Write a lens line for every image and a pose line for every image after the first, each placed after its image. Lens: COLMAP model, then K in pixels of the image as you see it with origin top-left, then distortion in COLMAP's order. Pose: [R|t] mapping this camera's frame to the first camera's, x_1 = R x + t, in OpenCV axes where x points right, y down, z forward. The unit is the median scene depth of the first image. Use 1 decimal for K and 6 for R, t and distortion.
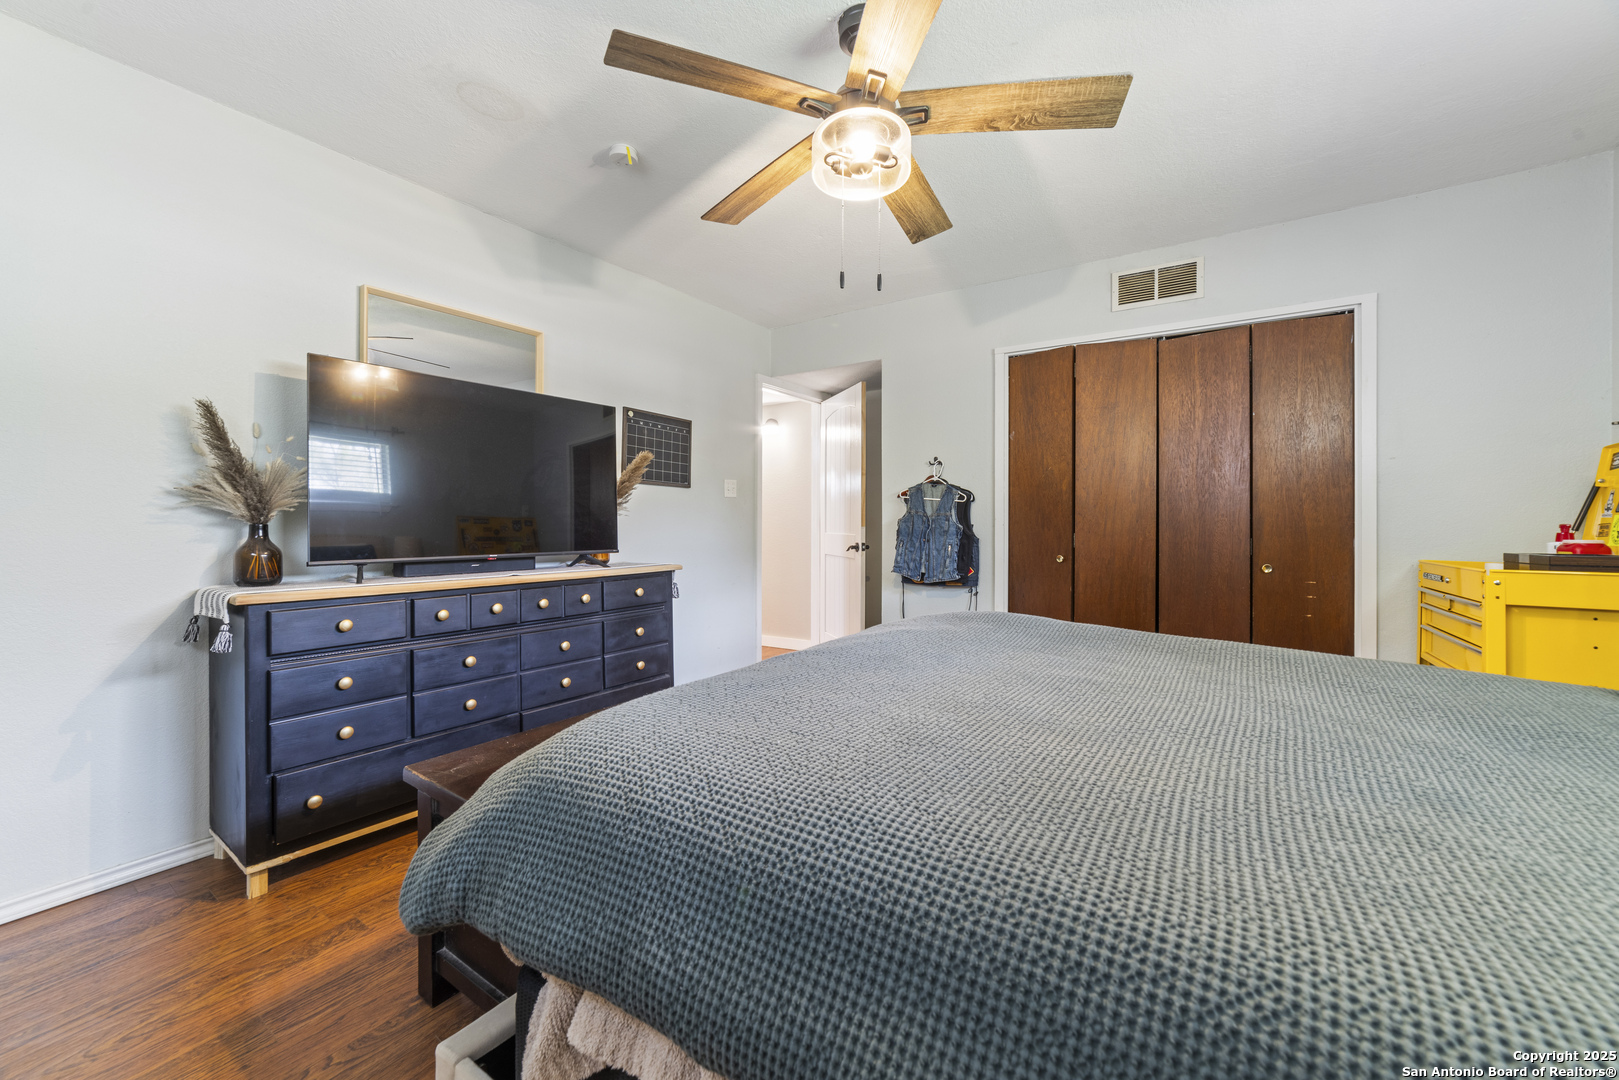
lens RADIAL K [[626.2, 0, 802.9], [0, 626.2, 527.1], [0, 0, 1]] dist [-0.022897, 0.009583]
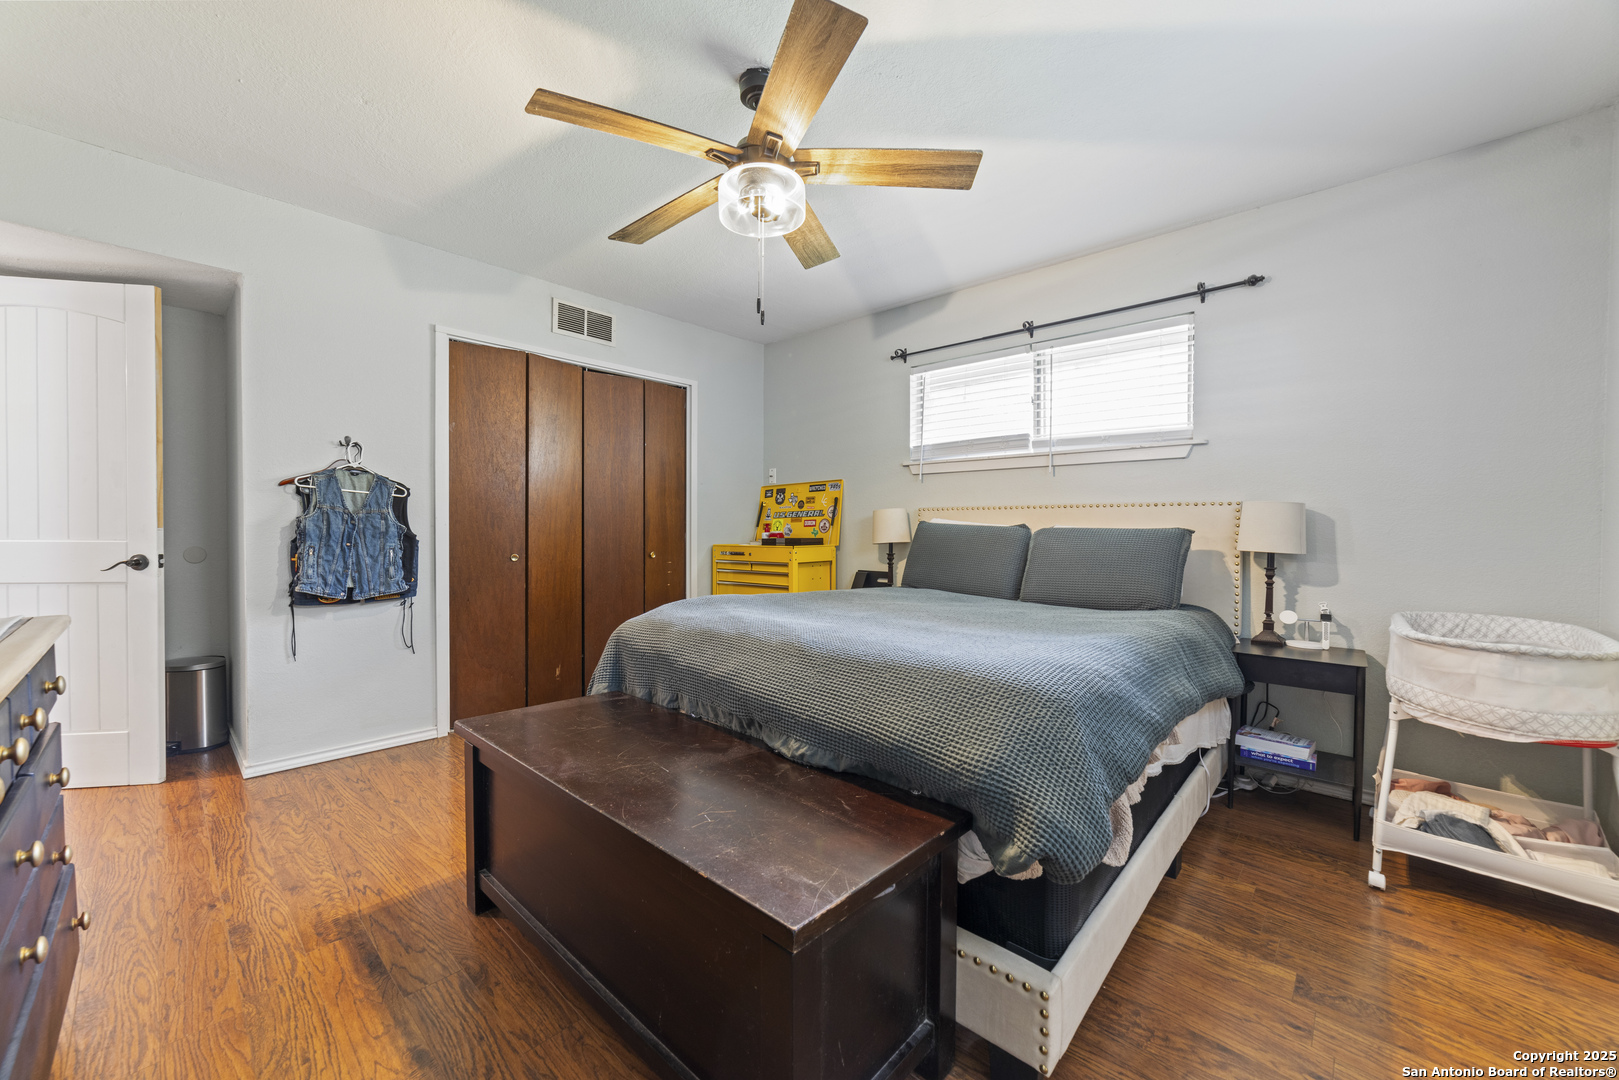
lens RADIAL K [[626.2, 0, 802.9], [0, 626.2, 527.1], [0, 0, 1]] dist [-0.022897, 0.009583]
pose [[0.155488, -0.006879, 0.987814, -0.495394], [0.002102, 0.999976, 0.006633, -0.004795], [-0.987835, 0.001046, 0.155499, 0.359492]]
